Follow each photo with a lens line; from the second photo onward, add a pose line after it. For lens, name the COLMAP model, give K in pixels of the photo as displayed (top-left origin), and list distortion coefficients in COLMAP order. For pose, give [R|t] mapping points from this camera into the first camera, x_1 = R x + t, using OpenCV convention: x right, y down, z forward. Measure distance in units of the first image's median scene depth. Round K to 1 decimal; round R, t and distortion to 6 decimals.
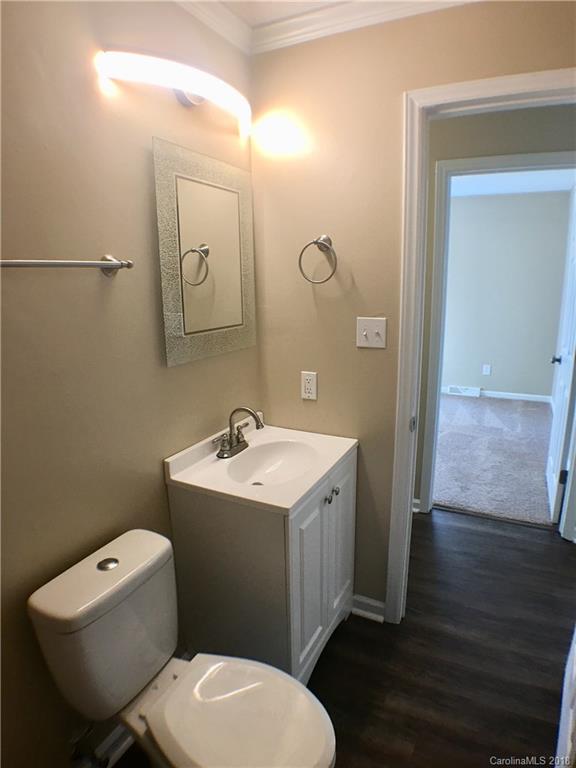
lens RADIAL K [[445.9, 0, 287.4], [0, 445.9, 389.4], [0, 0, 1]] dist [-0.093258, 0.007528]
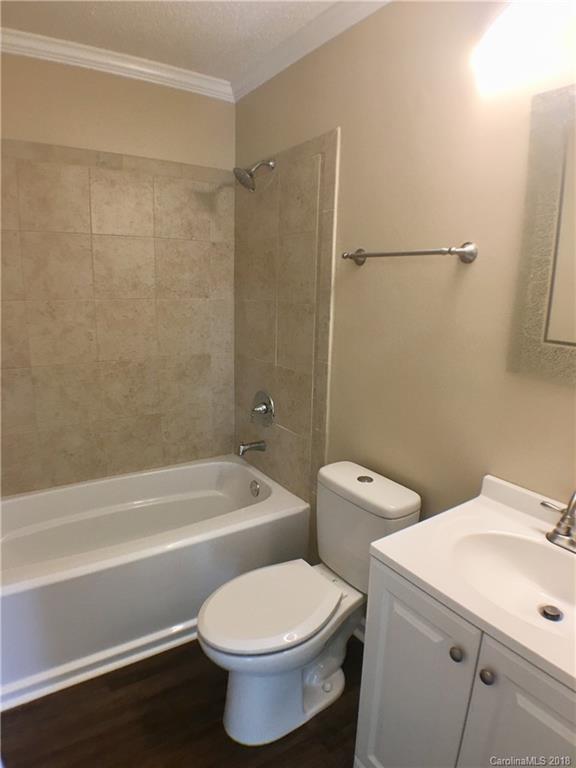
lens RADIAL K [[445.9, 0, 287.4], [0, 445.9, 389.4], [0, 0, 1]] dist [-0.093258, 0.007528]
pose [[-0.491593, 0.204798, -0.846401, 0.644474], [-0.209761, 0.915486, 0.343344, -0.218805], [0.845184, 0.346328, -0.407088, 1.009809]]
